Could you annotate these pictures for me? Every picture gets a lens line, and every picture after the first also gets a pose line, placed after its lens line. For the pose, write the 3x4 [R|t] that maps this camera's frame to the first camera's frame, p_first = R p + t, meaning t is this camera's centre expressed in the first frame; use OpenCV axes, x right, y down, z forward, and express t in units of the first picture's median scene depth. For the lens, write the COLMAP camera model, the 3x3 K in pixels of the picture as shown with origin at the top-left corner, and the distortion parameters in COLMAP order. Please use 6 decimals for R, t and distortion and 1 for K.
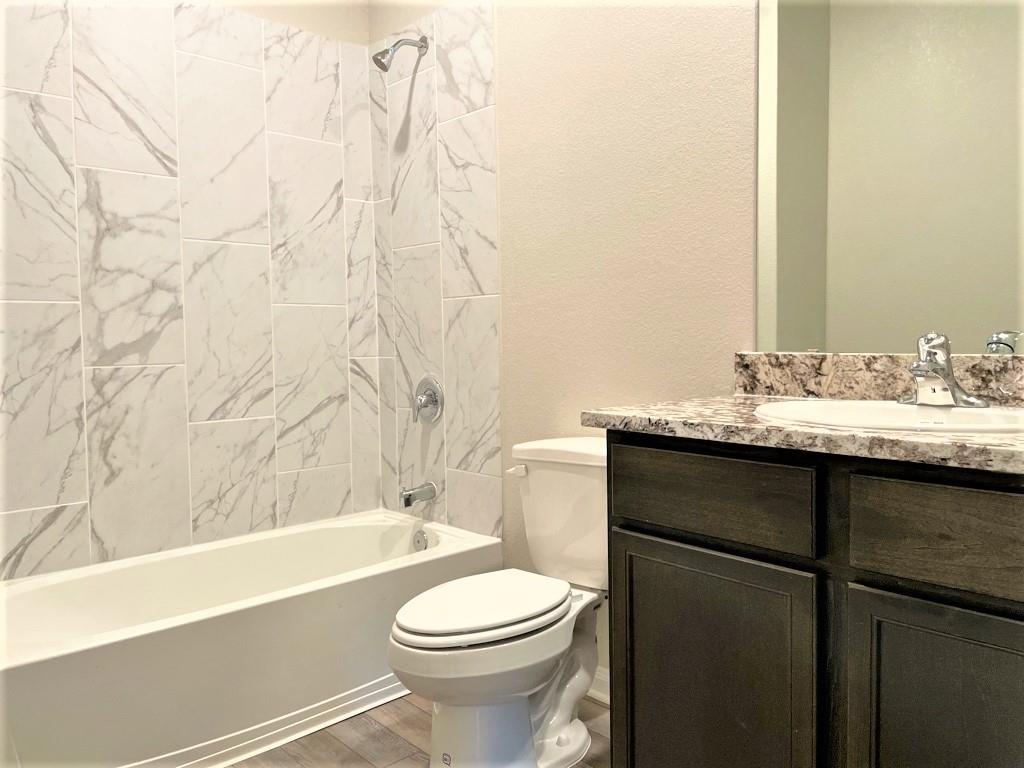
lens RADIAL K [[779.5, 0, 510.3], [0, 779.5, 373.6], [0, 0, 1]] dist [0.092512, -0.127574]
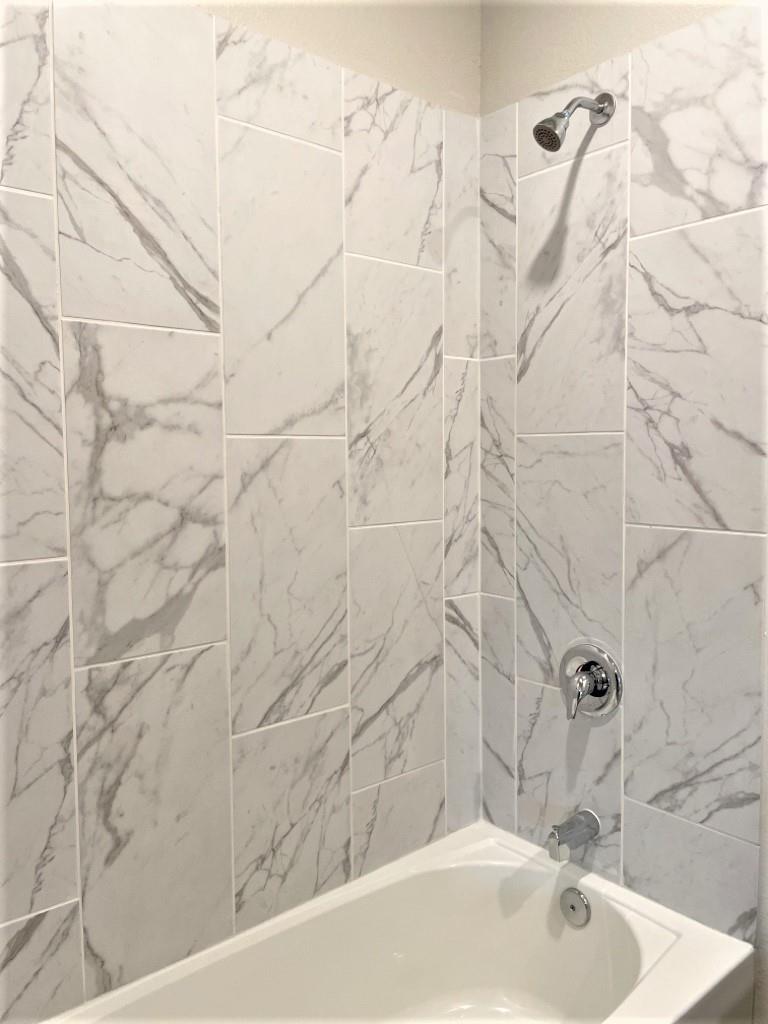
lens RADIAL K [[779.5, 0, 387.7], [0, 779.5, 505.8], [0, 0, 1]] dist [0.092512, -0.127574]
pose [[0.999450, 0.010010, -0.031608, -0.261460], [-0.009204, 0.999632, 0.025528, -0.128114], [0.031852, -0.025223, 0.999174, 0.389143]]
